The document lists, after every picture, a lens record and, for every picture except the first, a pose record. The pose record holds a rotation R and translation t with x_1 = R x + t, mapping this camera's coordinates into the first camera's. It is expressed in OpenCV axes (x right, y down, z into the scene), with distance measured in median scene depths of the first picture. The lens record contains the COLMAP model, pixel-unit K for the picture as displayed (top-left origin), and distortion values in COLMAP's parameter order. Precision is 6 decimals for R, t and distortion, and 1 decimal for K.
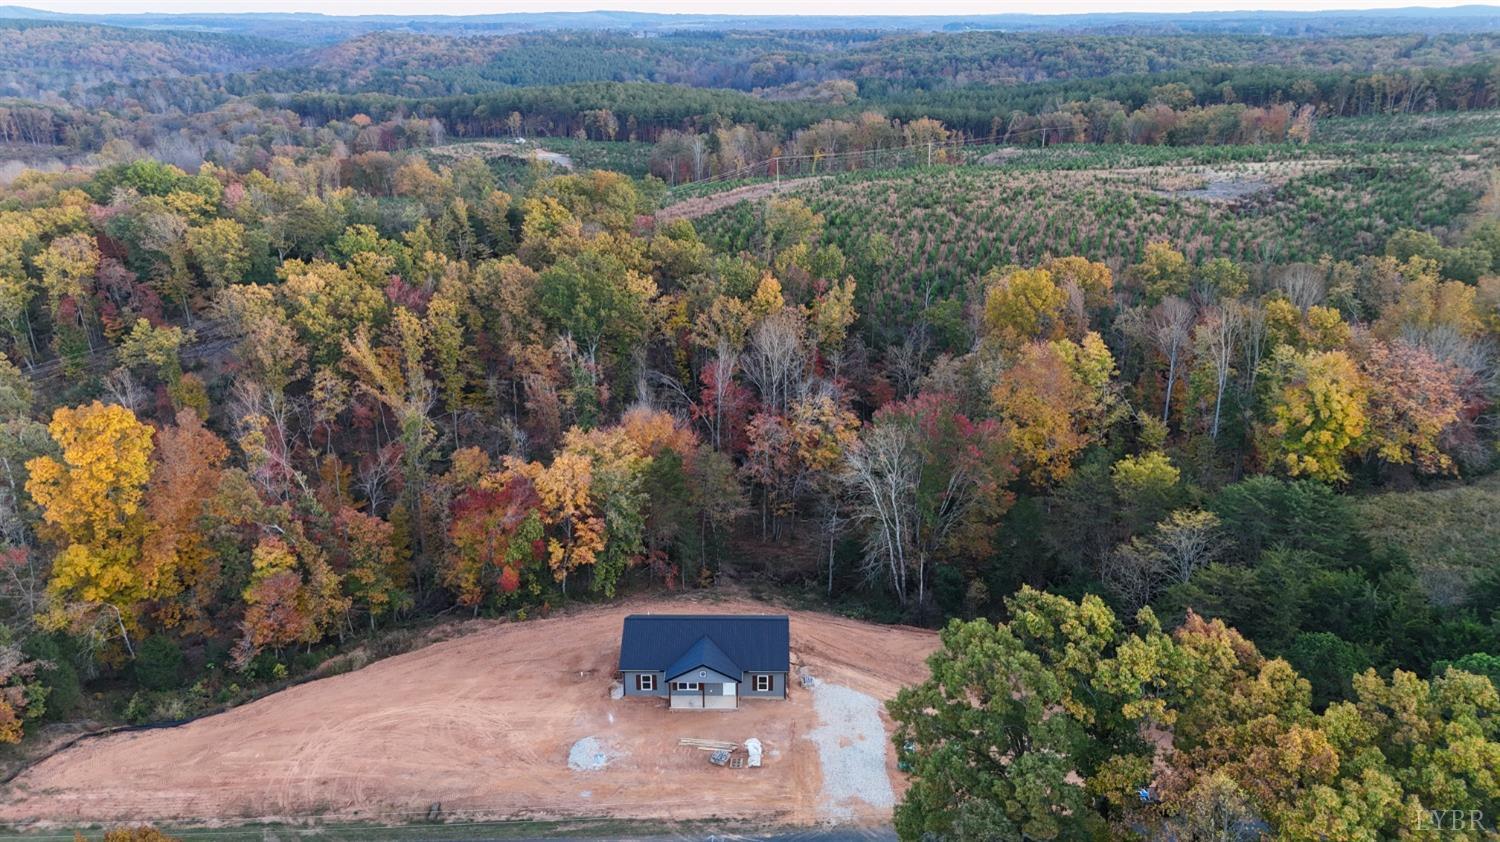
lens RADIAL K [[1101.2, 0, 750.0], [0, 1101.2, 421.0], [0, 0, 1]] dist [0.056115, -0.044486]
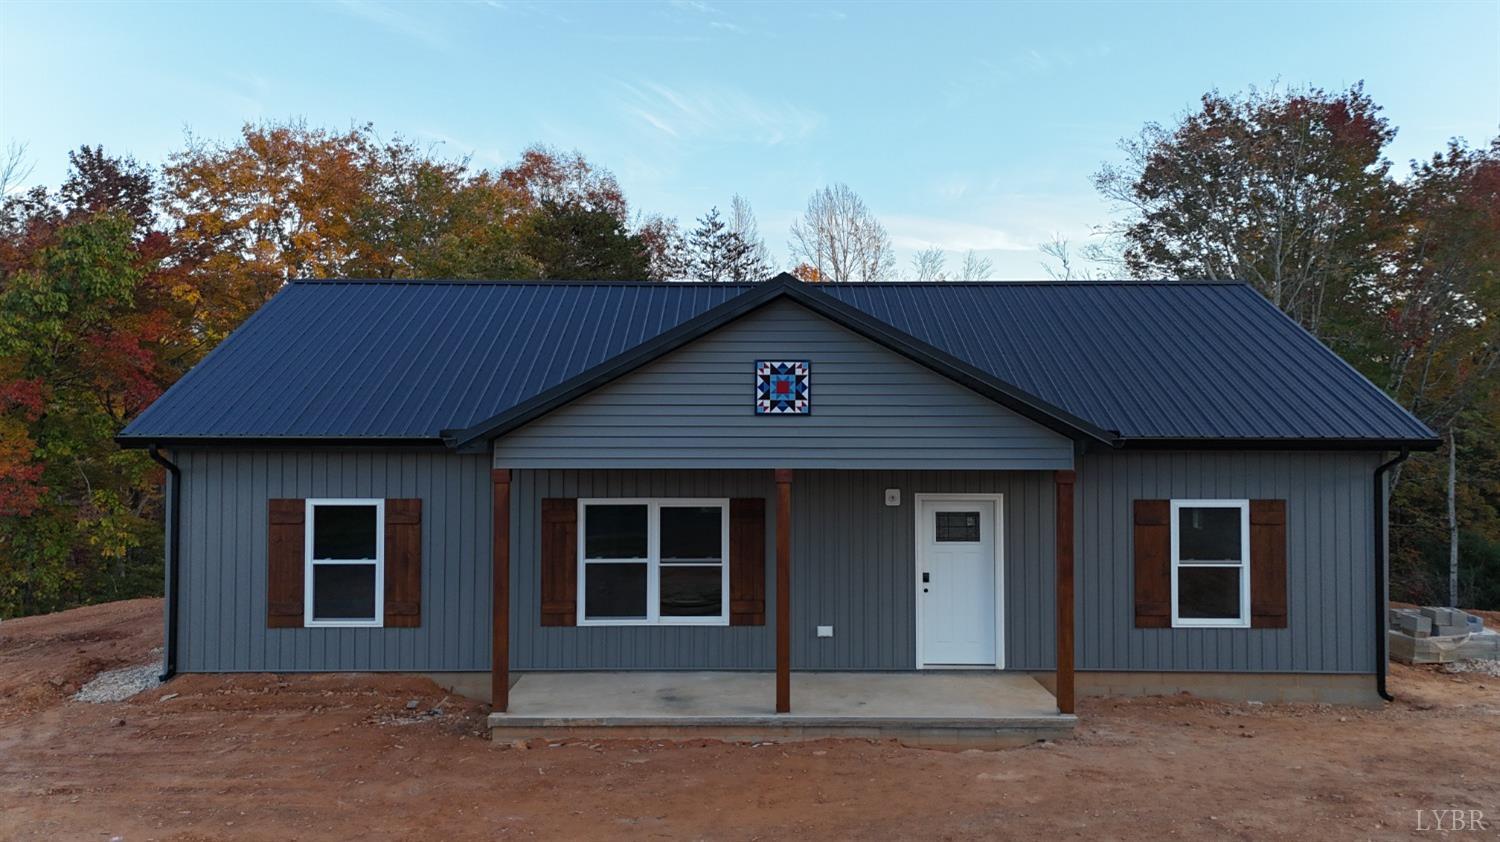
lens RADIAL K [[1101.2, 0, 750.0], [0, 1101.2, 421.0], [0, 0, 1]] dist [0.056115, -0.044486]
pose [[0.999650, 0.006924, 0.025526, -0.048025], [0.002470, 0.936465, -0.350752, 0.267991], [-0.026333, 0.350693, 0.936120, 0.866775]]
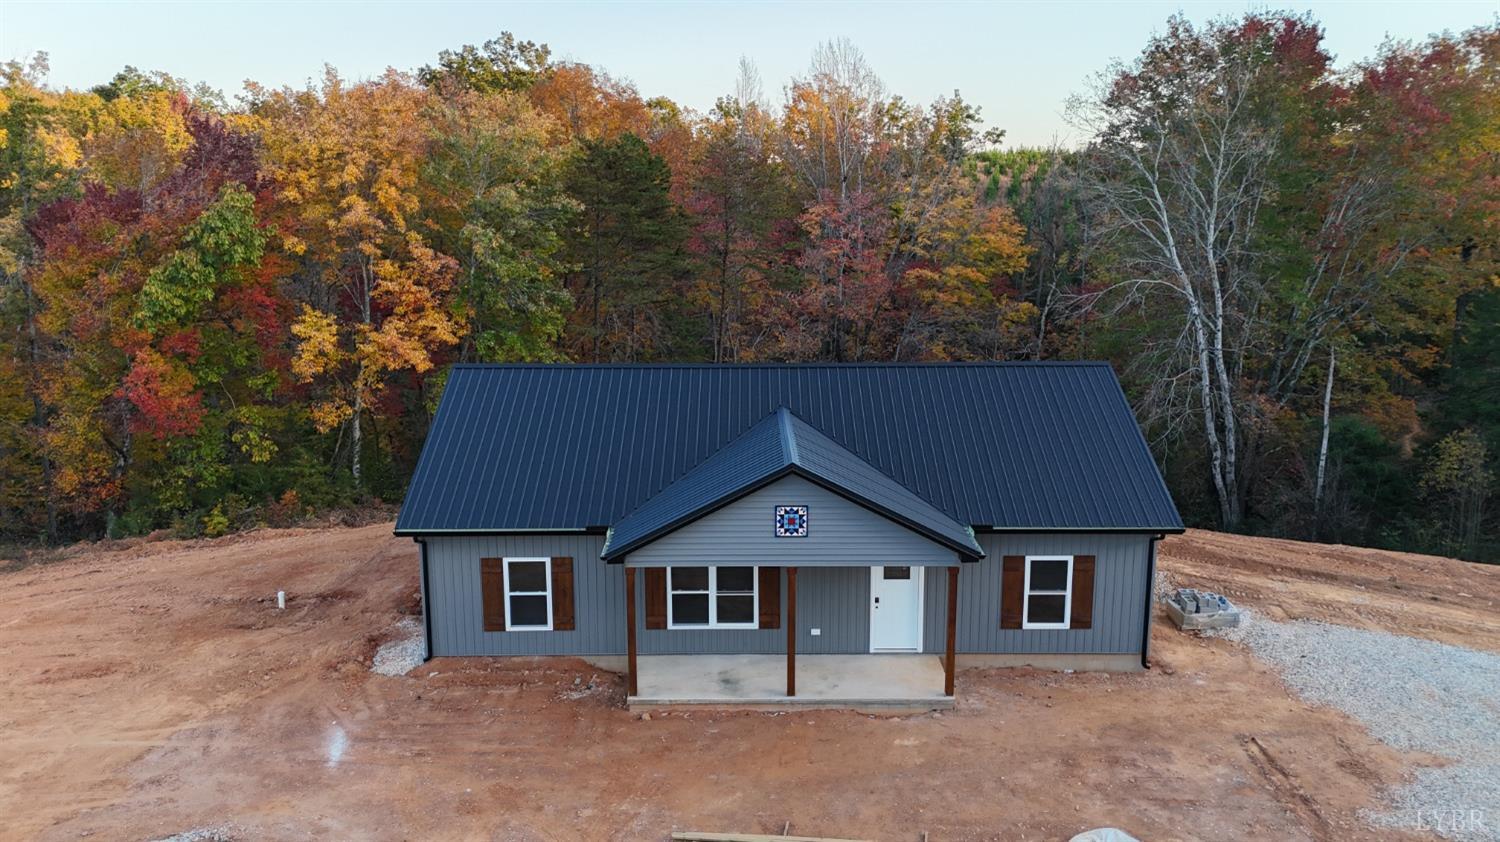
lens RADIAL K [[1101.2, 0, 750.0], [0, 1101.2, 421.0], [0, 0, 1]] dist [0.056115, -0.044486]
pose [[0.999697, -0.003103, 0.024417, -0.054077], [0.006474, 0.990242, -0.139210, 0.233331], [-0.023747, 0.139326, 0.989962, 0.772600]]
